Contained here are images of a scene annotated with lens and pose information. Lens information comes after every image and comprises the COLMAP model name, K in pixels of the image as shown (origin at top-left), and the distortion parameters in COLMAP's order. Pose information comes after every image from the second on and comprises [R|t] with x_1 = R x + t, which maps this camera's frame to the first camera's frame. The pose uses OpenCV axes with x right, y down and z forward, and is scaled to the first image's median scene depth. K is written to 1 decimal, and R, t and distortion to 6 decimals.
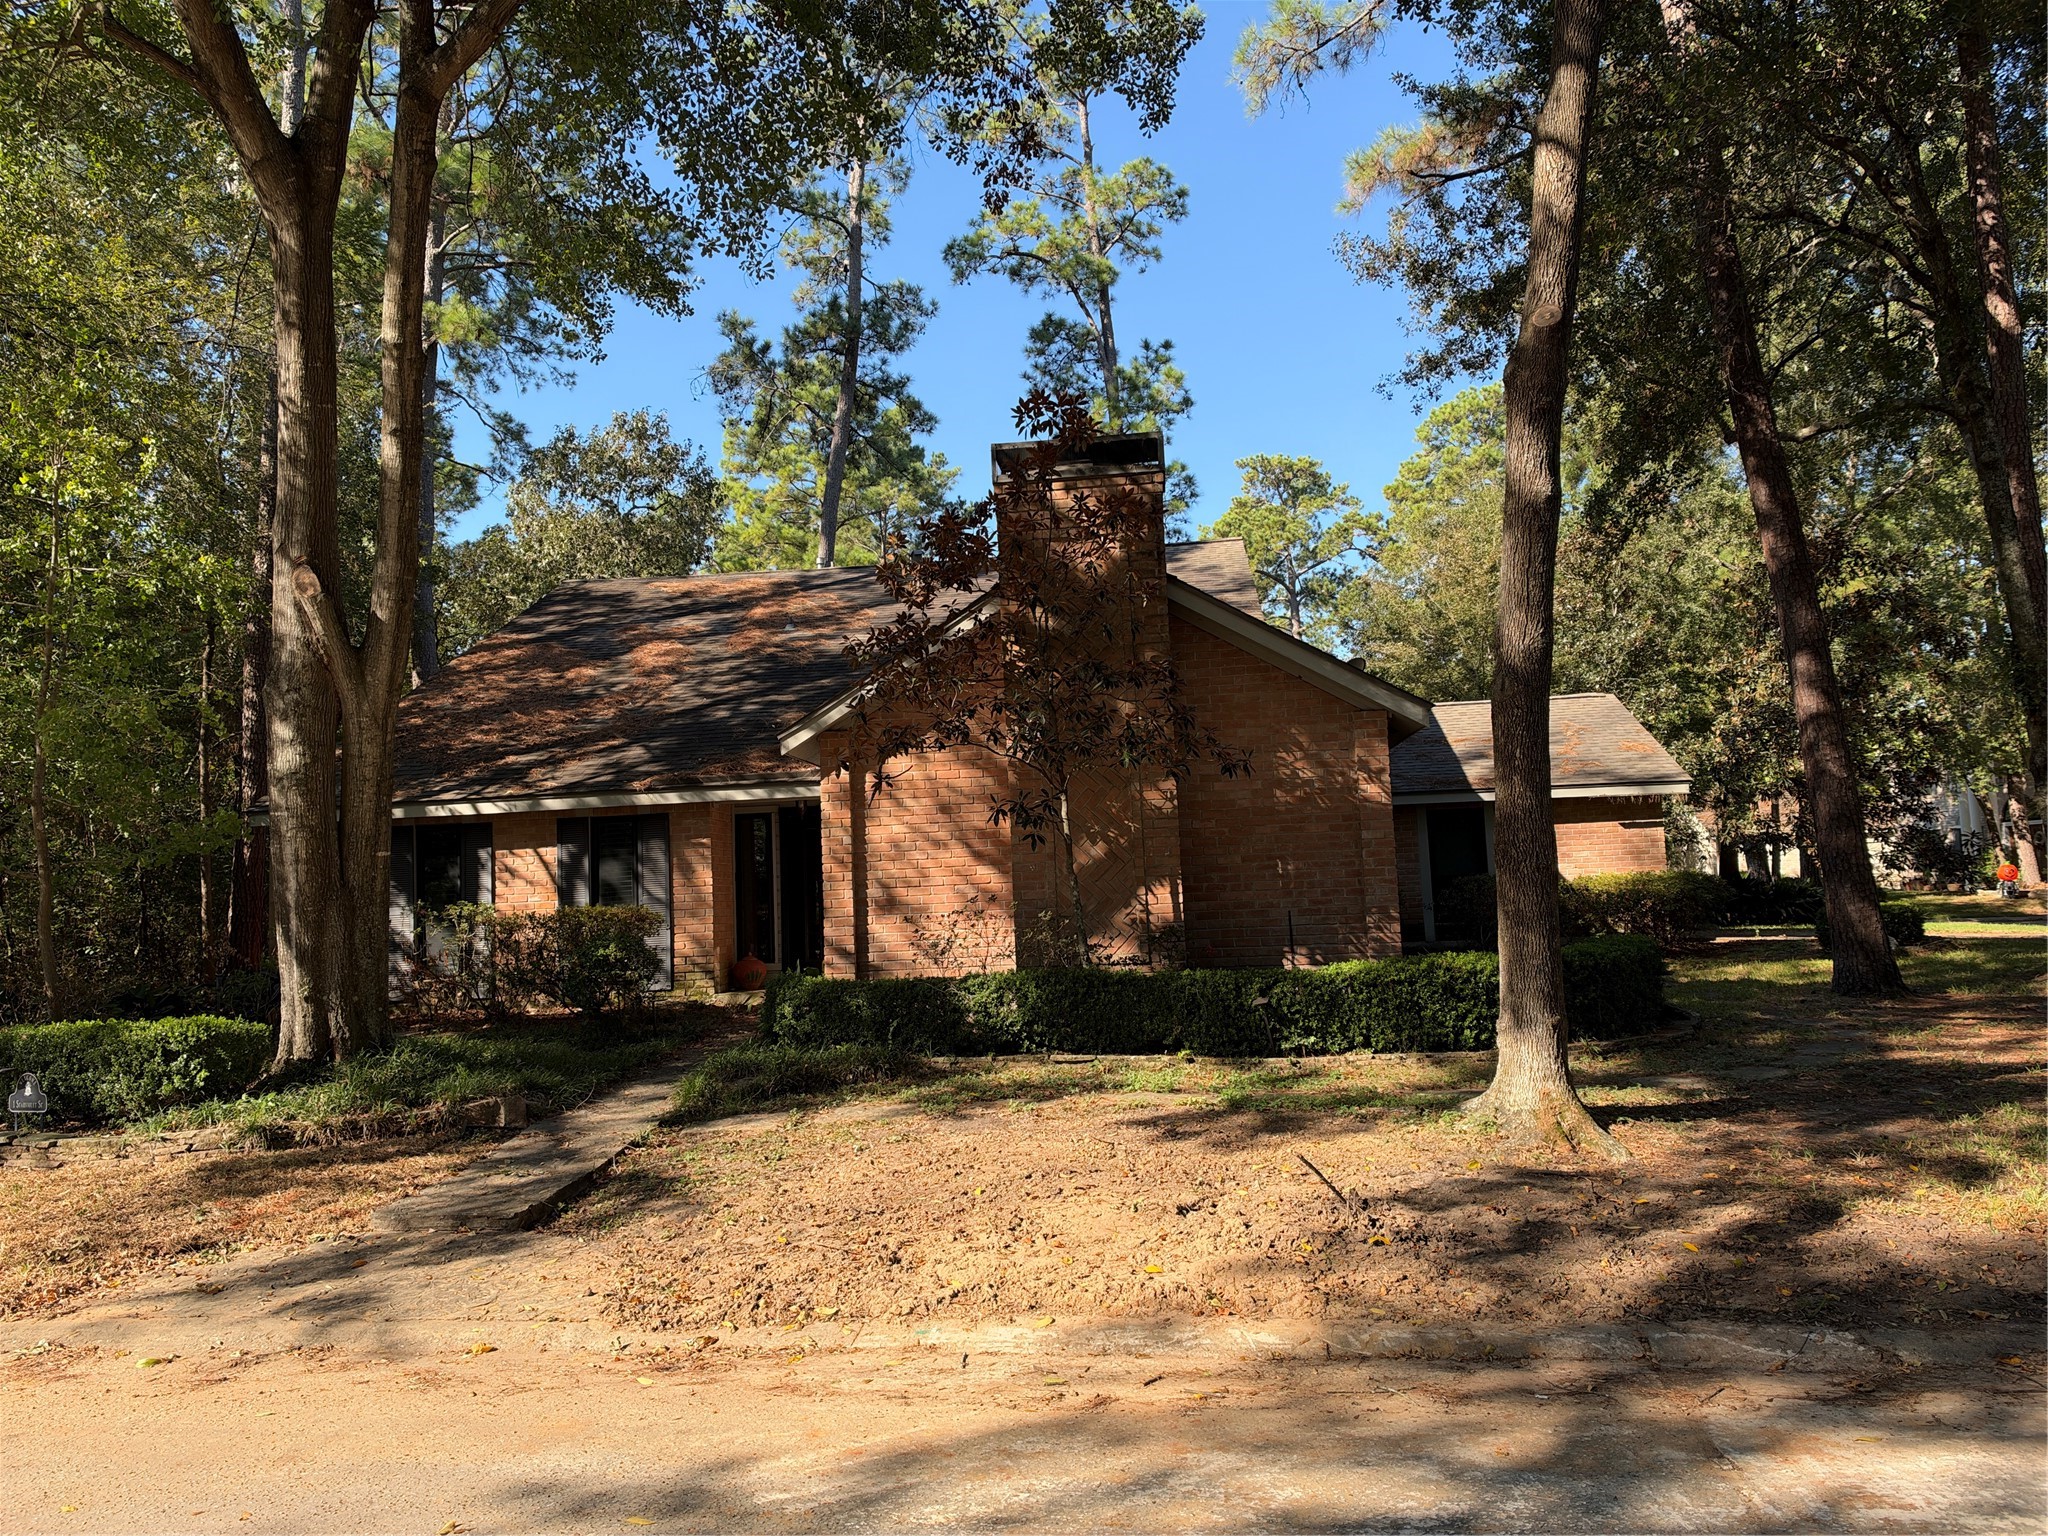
lens RADIAL K [[1498.0, 0, 1024.0], [0, 1498.0, 768.0], [0, 0, 1]] dist [0.114944, 0.000713]
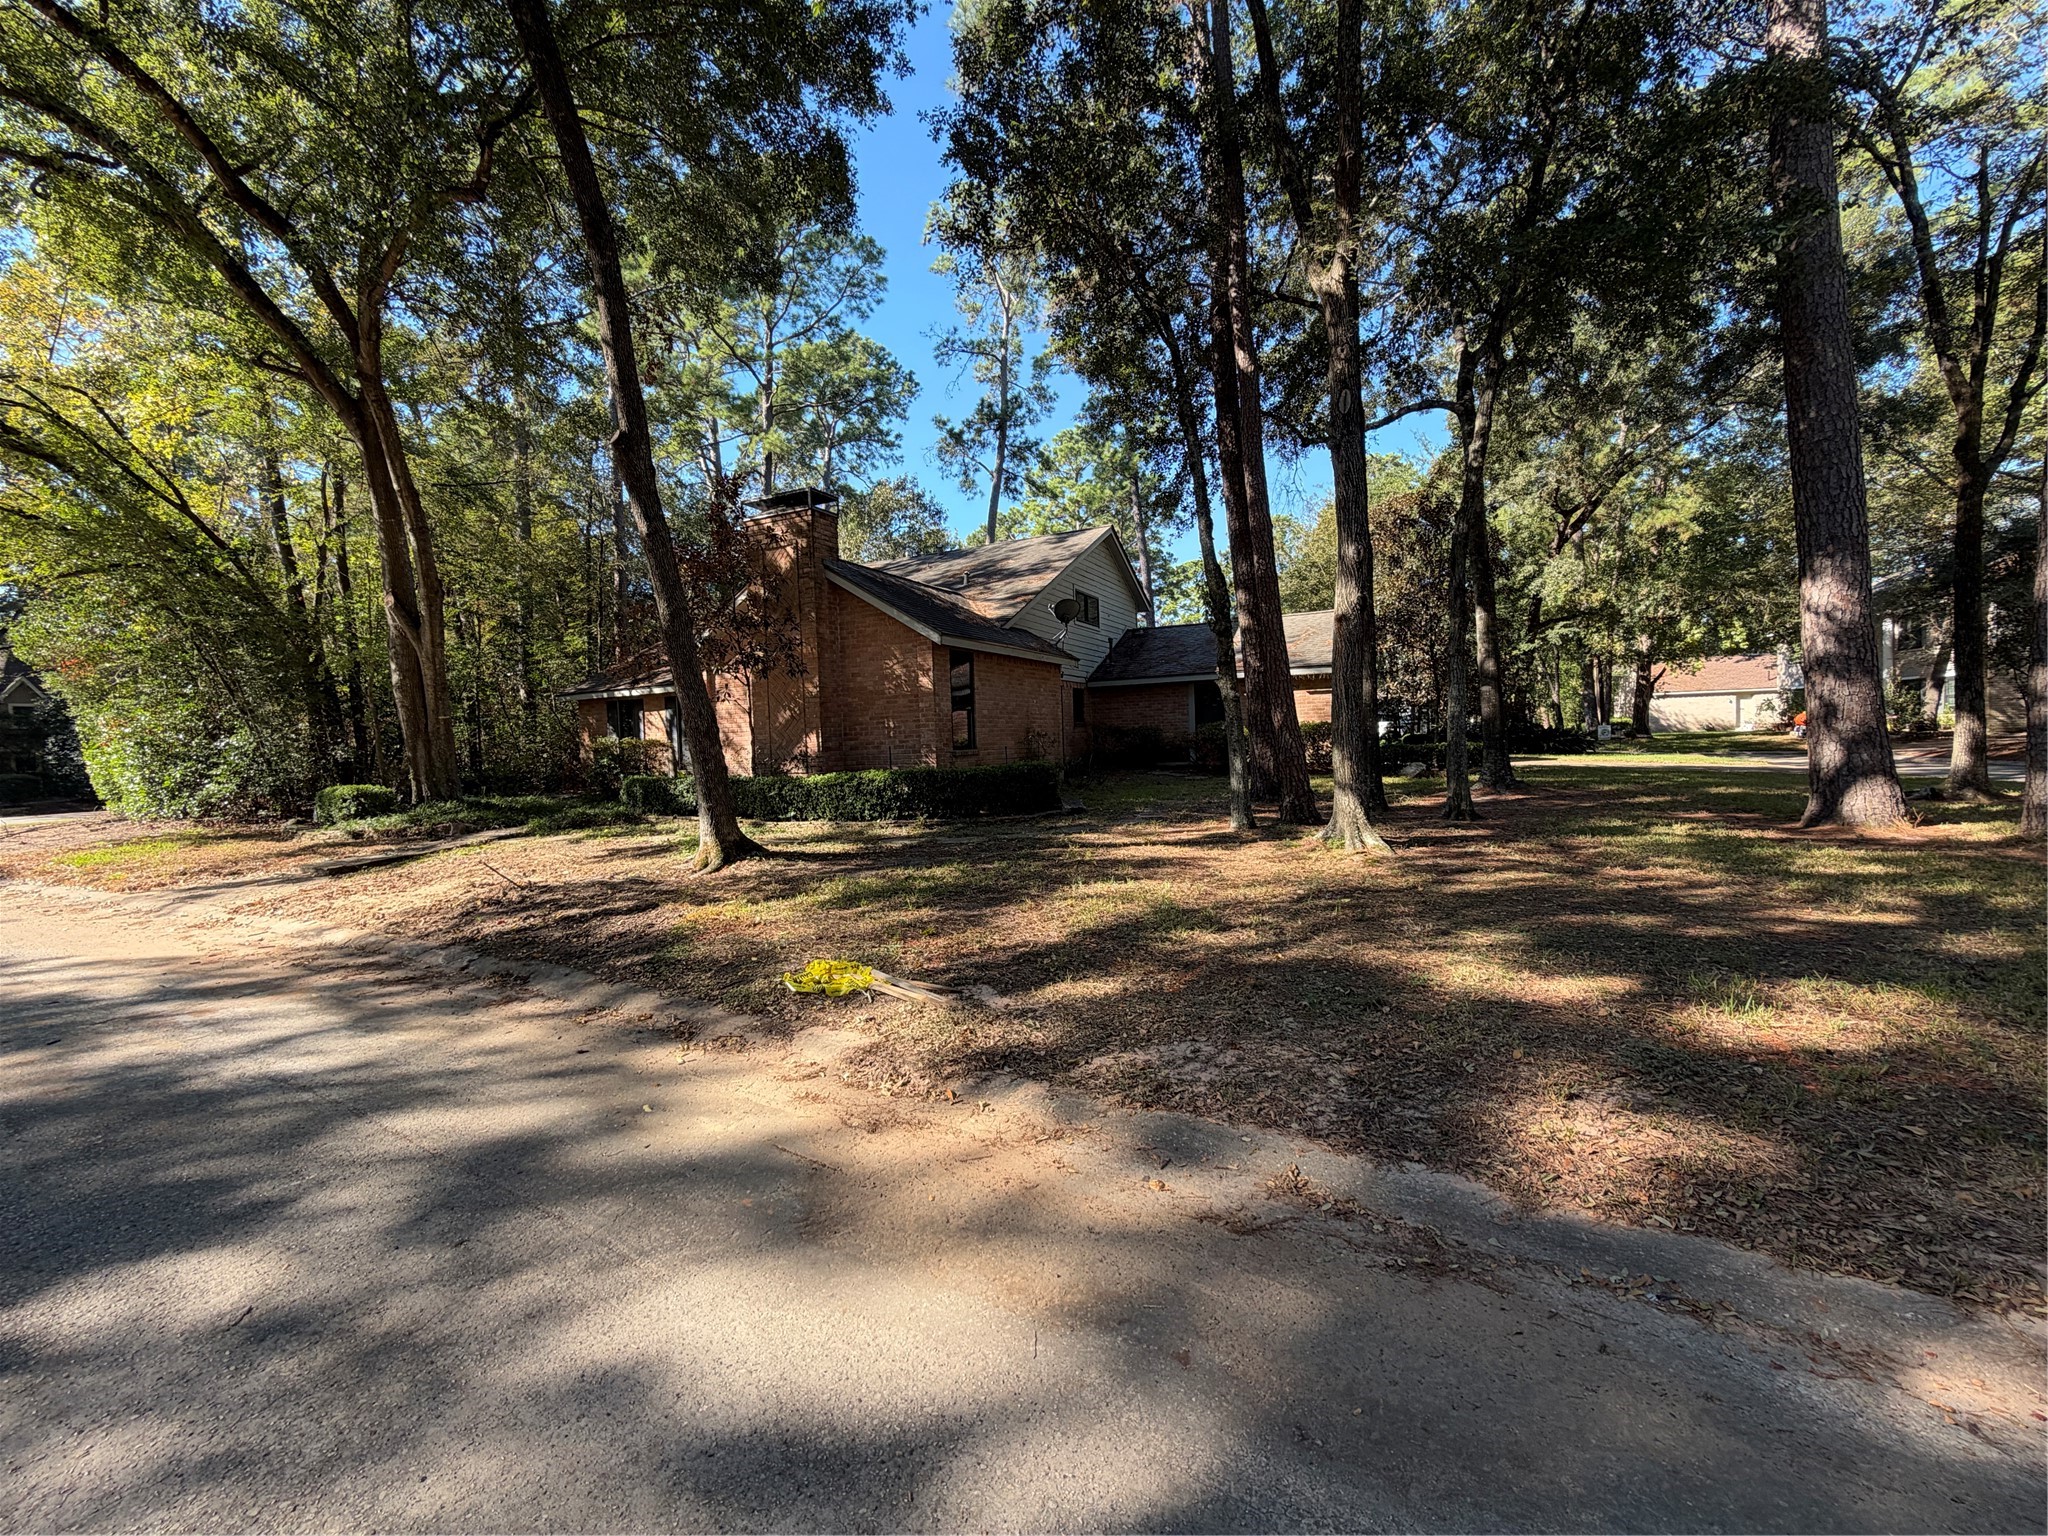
lens RADIAL K [[822.2, 0, 1024.0], [0, 822.2, 768.0], [0, 0, 1]] dist [-0.001191, -0.000054]
pose [[0.930912, 0.023697, -0.364473, 0.582046], [0.025954, 0.991079, 0.130727, -0.005507], [0.364319, -0.131155, 0.921992, 0.118587]]
